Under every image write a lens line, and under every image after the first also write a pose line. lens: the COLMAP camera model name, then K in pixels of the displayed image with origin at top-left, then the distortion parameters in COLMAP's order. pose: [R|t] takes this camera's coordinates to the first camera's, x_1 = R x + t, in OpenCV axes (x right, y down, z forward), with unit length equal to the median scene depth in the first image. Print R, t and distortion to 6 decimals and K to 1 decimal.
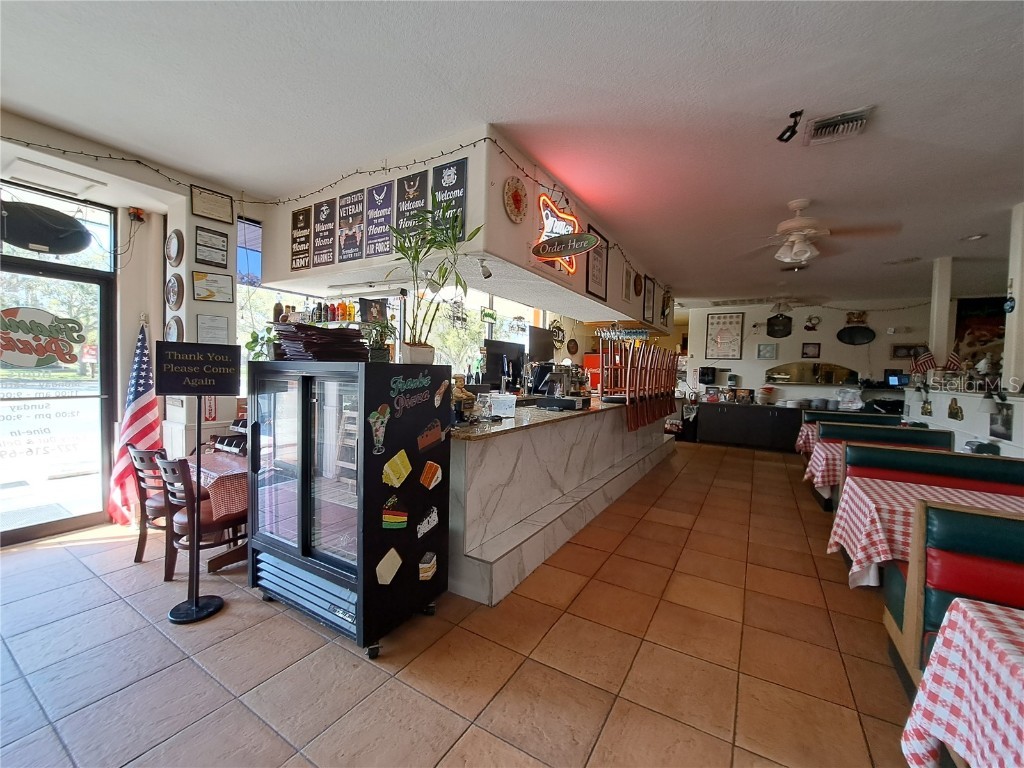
lens RADIAL K [[408.7, 0, 513.5], [0, 408.7, 385.7], [0, 0, 1]] dist [-0.013208, -0.000312]
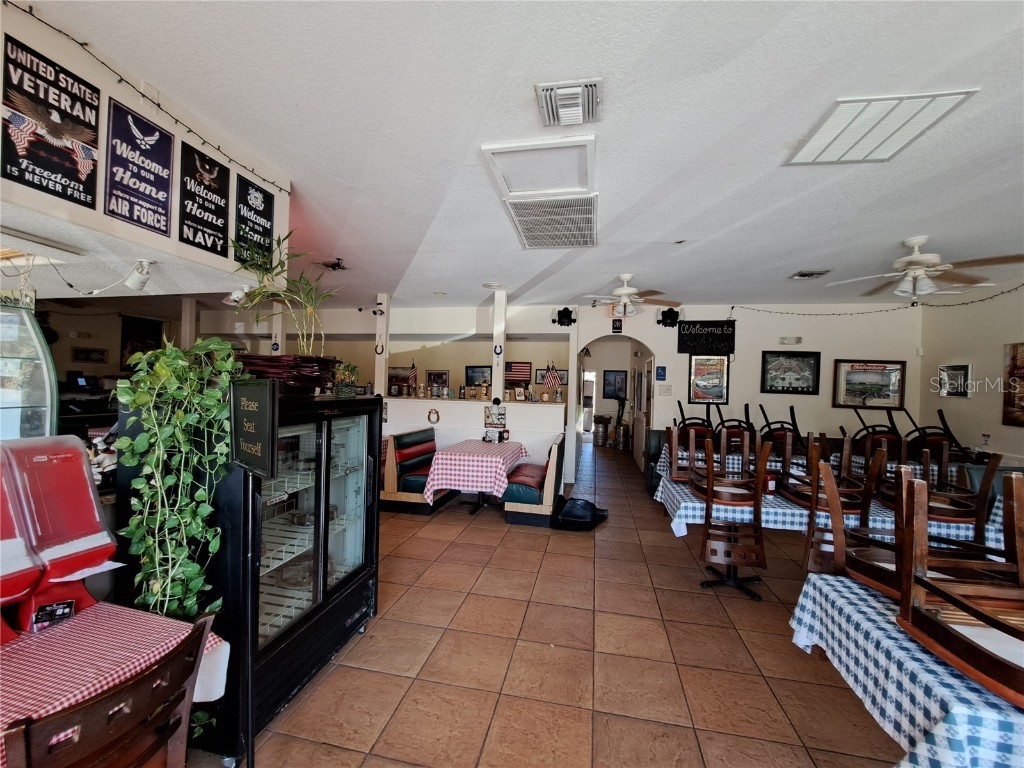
lens RADIAL K [[407.9, 0, 510.2], [0, 407.9, 386.3], [0, 0, 1]] dist [-0.012855, 0.000141]
pose [[-0.325960, -0.031199, 0.944869, -0.952526], [-0.000243, 0.999458, 0.032918, -0.074689], [-0.945384, 0.010500, -0.325790, 0.555870]]
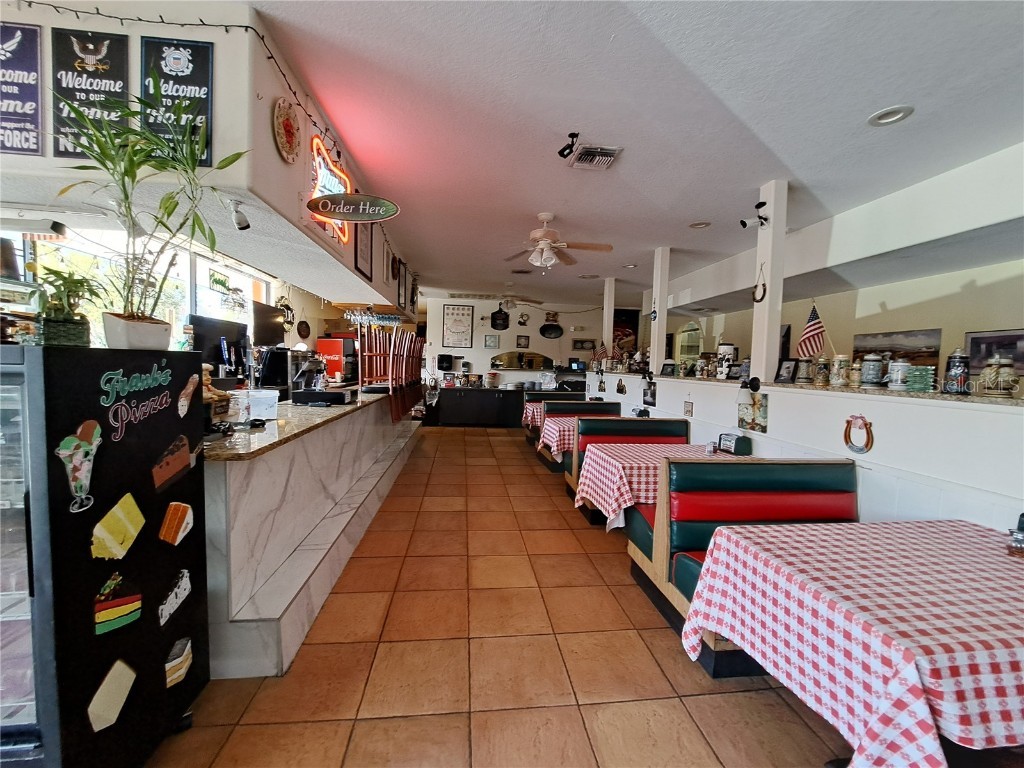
lens RADIAL K [[407.9, 0, 510.2], [0, 407.9, 386.3], [0, 0, 1]] dist [-0.012855, 0.000141]
pose [[0.793115, -0.036946, 0.607950, -0.107348], [0.015238, 0.999050, 0.040834, -0.009210], [-0.608881, -0.023122, 0.792924, 0.116978]]
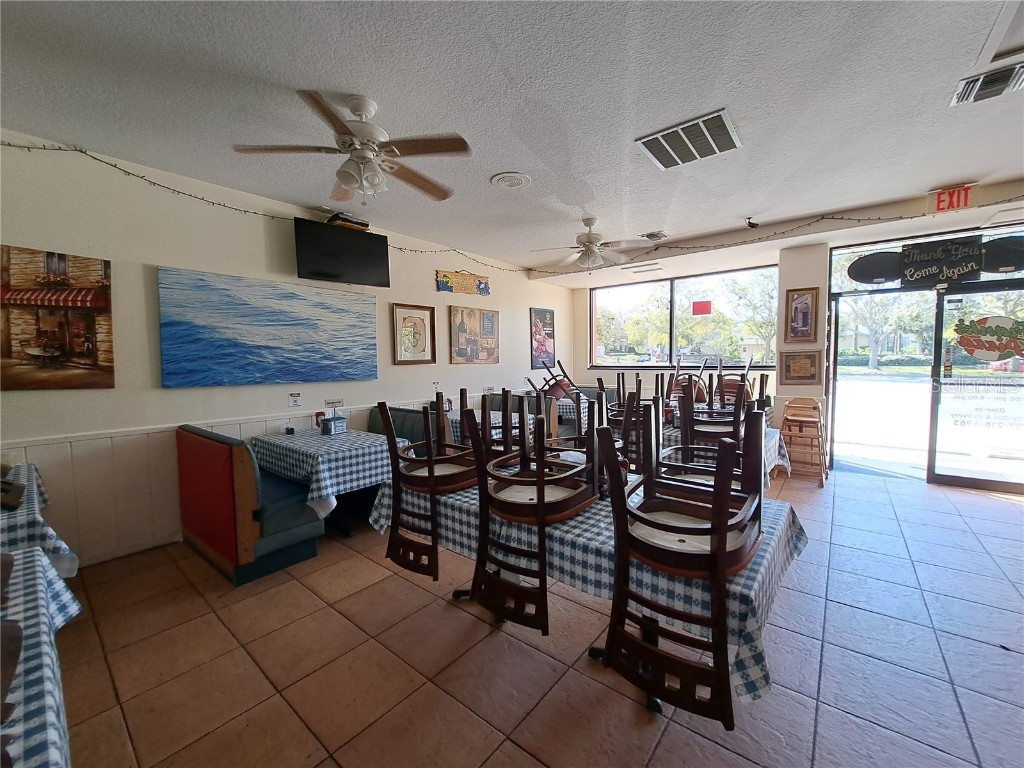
lens RADIAL K [[407.9, 0, 510.2], [0, 407.9, 386.3], [0, 0, 1]] dist [-0.012855, 0.000141]
pose [[-0.144145, 0.040943, -0.988709, 0.309025], [-0.030749, 0.998476, 0.045830, 0.023185], [0.989079, 0.037008, -0.142667, -0.354626]]
